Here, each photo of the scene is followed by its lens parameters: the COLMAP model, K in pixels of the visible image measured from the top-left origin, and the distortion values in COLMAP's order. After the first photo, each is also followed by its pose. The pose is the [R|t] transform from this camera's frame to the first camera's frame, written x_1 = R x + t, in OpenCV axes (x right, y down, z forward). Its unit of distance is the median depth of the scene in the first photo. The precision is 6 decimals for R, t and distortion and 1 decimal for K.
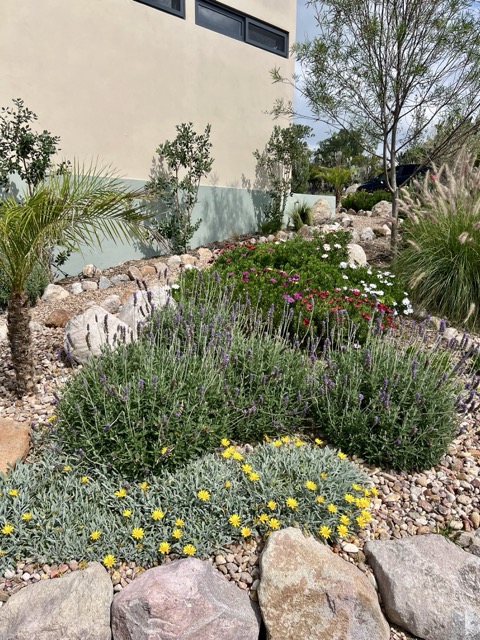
lens RADIAL K [[458.0, 0, 240.0], [0, 458.0, 320.0], [0, 0, 1]] dist [0.056810, -0.061630]
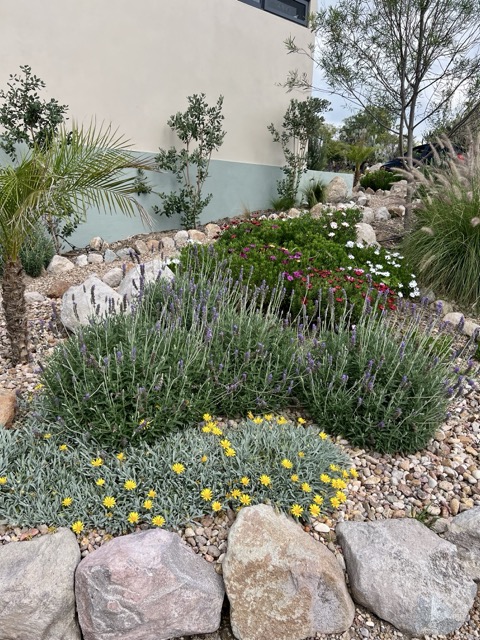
lens RADIAL K [[458.0, 0, 240.0], [0, 458.0, 320.0], [0, 0, 1]] dist [0.056810, -0.061630]
pose [[0.998545, 0.035372, -0.040708, 0.055447], [-0.033520, 0.998410, 0.045319, 0.005922], [0.042247, -0.043889, 0.998143, 0.014753]]
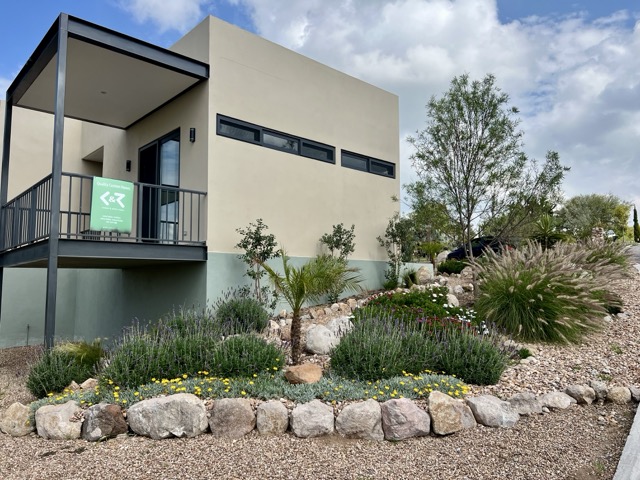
lens RADIAL K [[488.8, 0, 309.5], [0, 488.8, 248.2], [0, 0, 1]] dist [0.052593, -0.074596]
pose [[0.999357, -0.015982, -0.032103, -0.329777], [0.006312, 0.959616, -0.281243, 0.279492], [0.035301, 0.280859, 0.959099, -1.254017]]
